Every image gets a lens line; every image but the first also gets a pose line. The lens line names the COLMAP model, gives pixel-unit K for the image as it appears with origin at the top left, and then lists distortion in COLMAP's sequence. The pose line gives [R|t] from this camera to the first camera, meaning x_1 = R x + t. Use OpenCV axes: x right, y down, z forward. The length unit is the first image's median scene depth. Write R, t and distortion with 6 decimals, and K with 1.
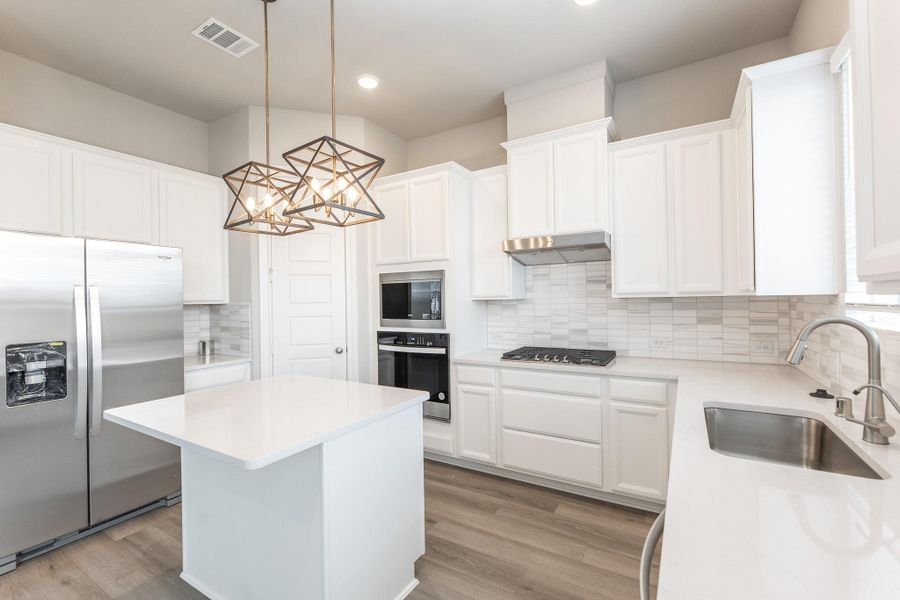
lens RADIAL K [[390.0, 0, 451.1], [0, 390.0, 298.7], [0, 0, 1]] dist [-0.001206, 0.000835]
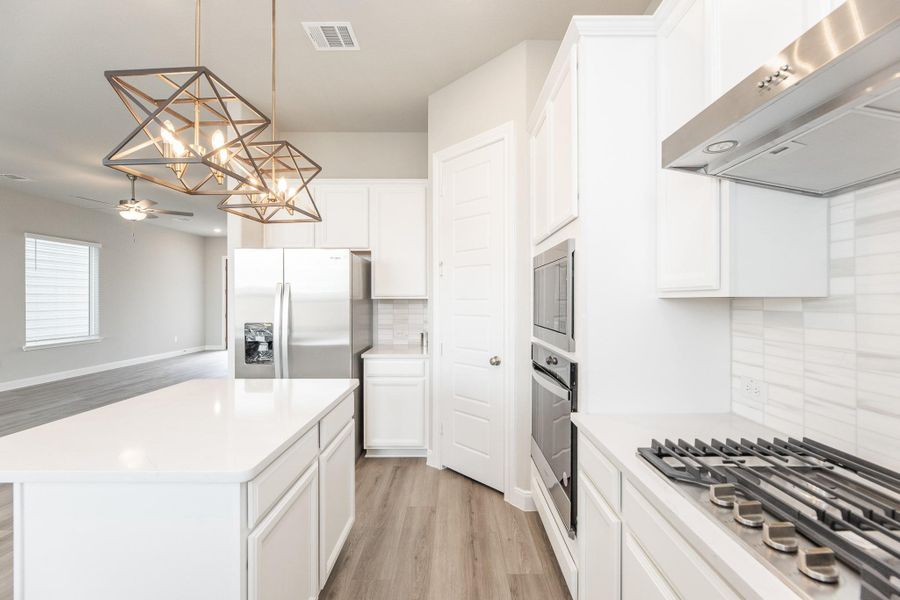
lens RADIAL K [[362.0, 0, 453.8], [0, 362.0, 298.9], [0, 0, 1]] dist [-0.001325, 0.000743]
pose [[0.519970, 0.012843, -0.854088, 0.332731], [-0.007410, 0.999917, 0.010525, 0.002061], [0.854152, 0.000856, 0.520022, 0.651728]]
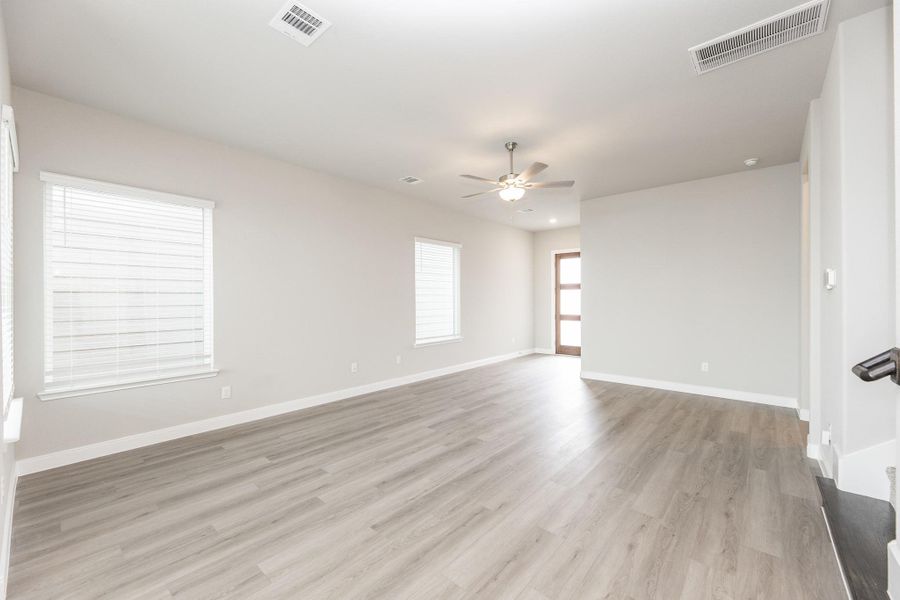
lens RADIAL K [[362.0, 0, 453.9], [0, 362.0, 293.1], [0, 0, 1]] dist [-0.001325, 0.000743]
pose [[-0.170980, -0.001412, -0.985273, -0.511702], [0.008288, 0.999962, -0.002872, 0.013266], [0.985240, -0.008656, -0.170962, 0.272512]]
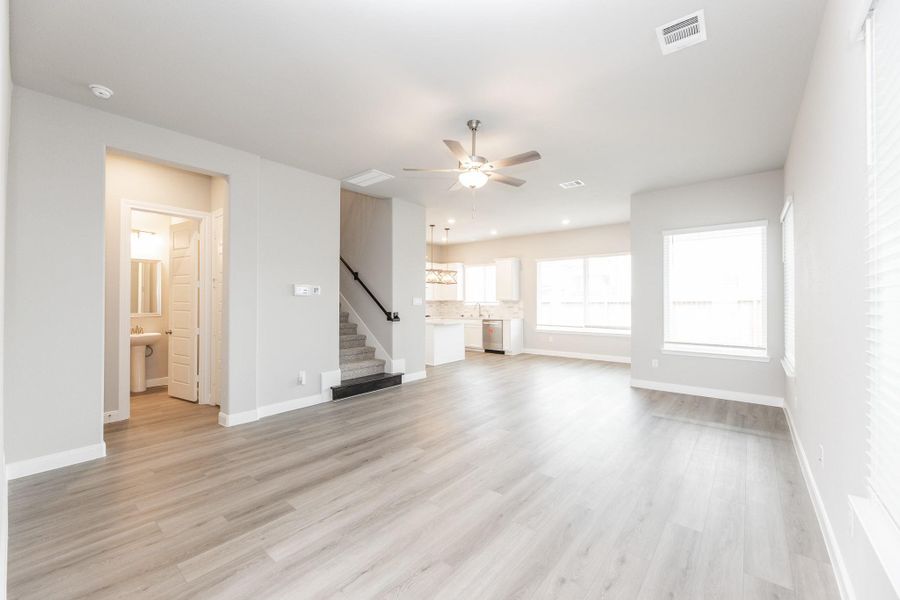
lens RADIAL K [[362.0, 0, 459.8], [0, 362.0, 299.5], [0, 0, 1]] dist [-0.001325, 0.000743]
pose [[0.131647, 0.017604, 0.991140, -2.995348], [-0.005283, 0.999841, -0.017057, 0.044917], [-0.991283, -0.002990, 0.131719, 0.142367]]
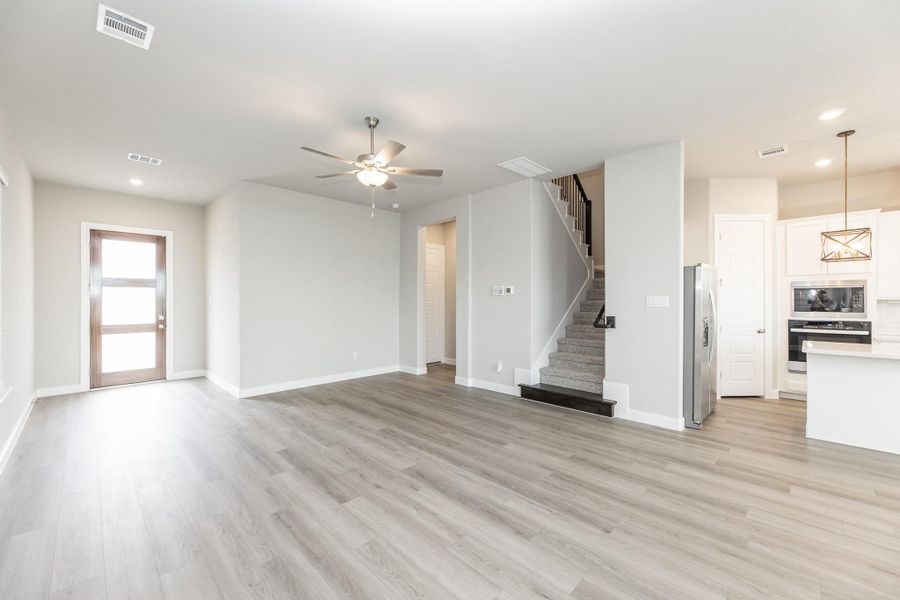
lens RADIAL K [[362.0, 0, 452.1], [0, 362.0, 300.5], [0, 0, 1]] dist [-0.001325, 0.000743]
pose [[0.973571, 0.013989, -0.227957, -1.353141], [-0.012347, 0.999887, 0.008626, 0.016360], [0.228052, -0.005584, 0.973633, -0.795354]]
